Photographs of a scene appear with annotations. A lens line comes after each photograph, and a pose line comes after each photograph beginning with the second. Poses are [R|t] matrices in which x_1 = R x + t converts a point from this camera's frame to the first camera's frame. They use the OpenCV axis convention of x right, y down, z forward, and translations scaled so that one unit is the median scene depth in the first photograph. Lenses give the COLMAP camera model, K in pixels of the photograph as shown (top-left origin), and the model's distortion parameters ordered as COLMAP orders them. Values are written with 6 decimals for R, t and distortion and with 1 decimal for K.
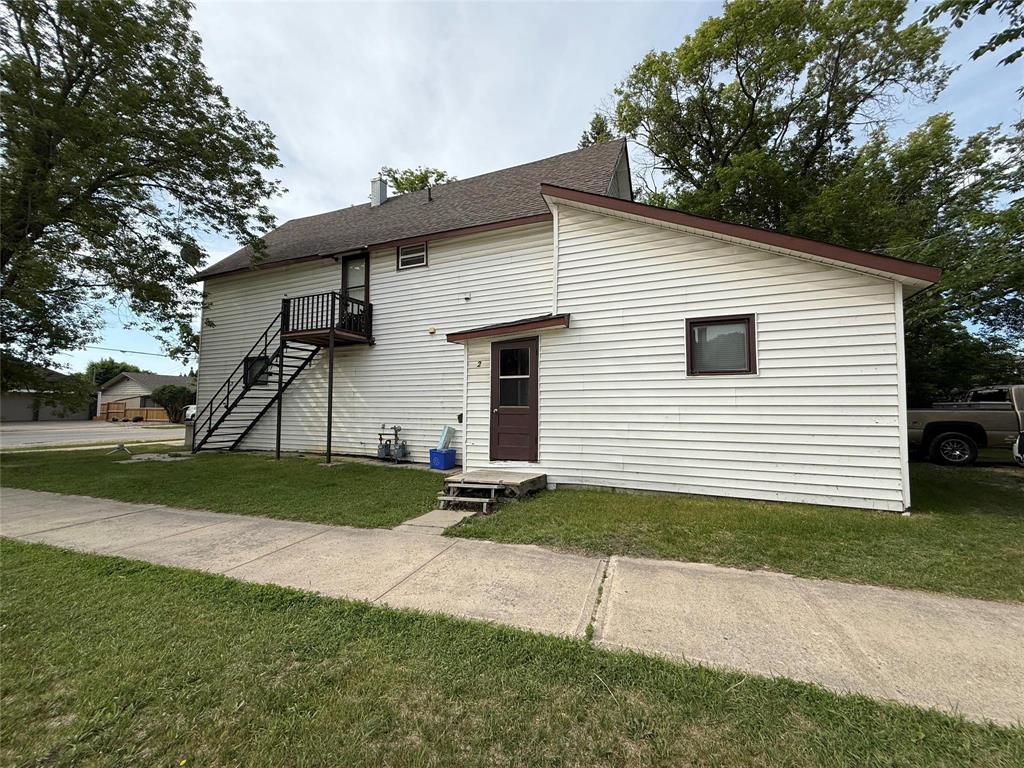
lens RADIAL K [[407.4, 0, 508.0], [0, 407.4, 386.1], [0, 0, 1]] dist [-0.011991, -0.000070]
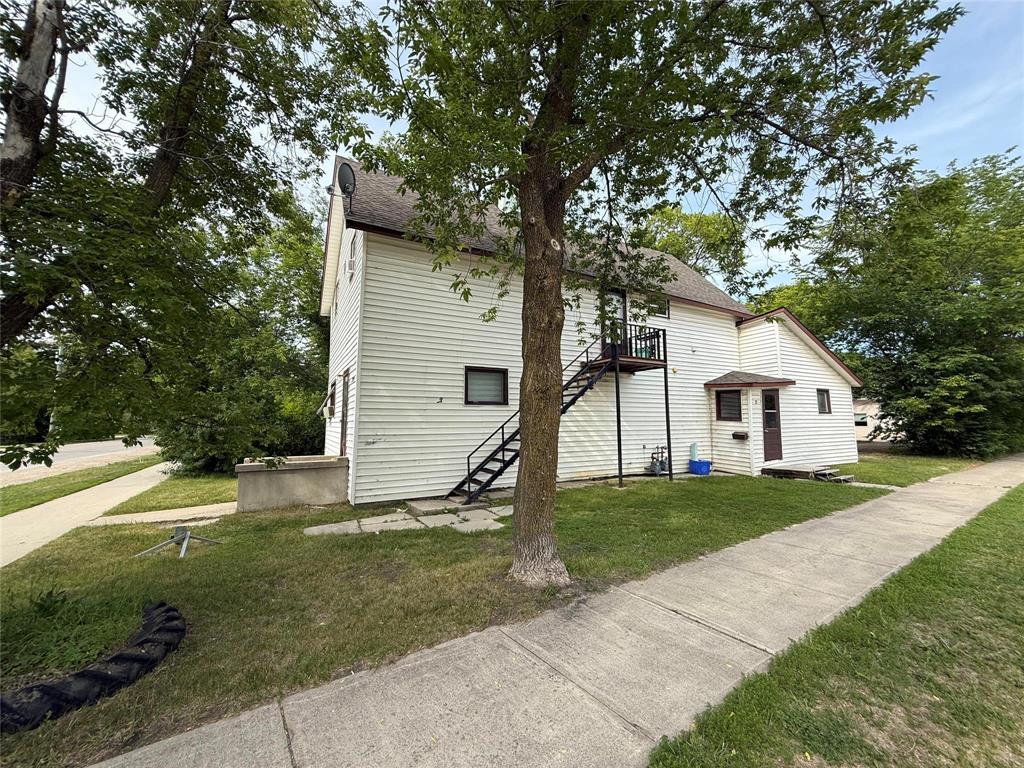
lens RADIAL K [[407.4, 0, 515.9], [0, 407.4, 385.6], [0, 0, 1]] dist [-0.011991, -0.000070]
pose [[0.615912, 0.067567, 0.784912, -1.464172], [-0.038232, 0.997705, -0.055884, 0.005169], [-0.786887, 0.004411, 0.617081, 0.582006]]
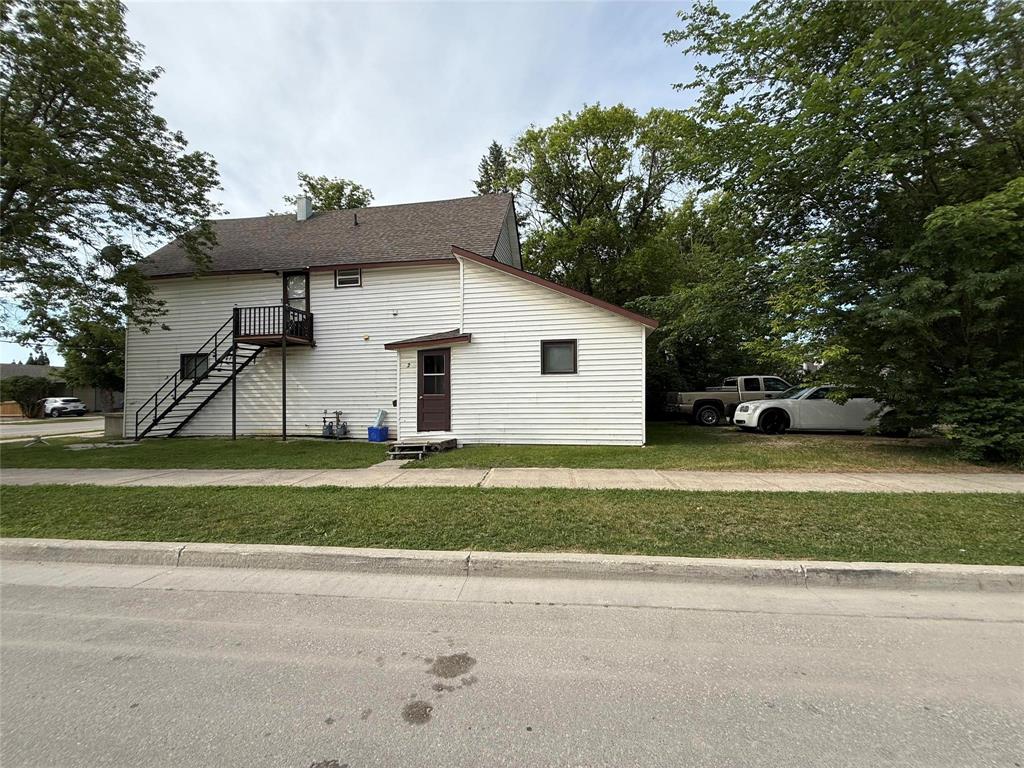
lens RADIAL K [[407.4, 0, 514.0], [0, 407.4, 384.5], [0, 0, 1]] dist [-0.011991, -0.000070]
pose [[0.968799, -0.010267, 0.247635, -0.050832], [0.002806, 0.999532, 0.030463, -0.022294], [-0.247832, -0.028817, 0.968374, -0.369629]]
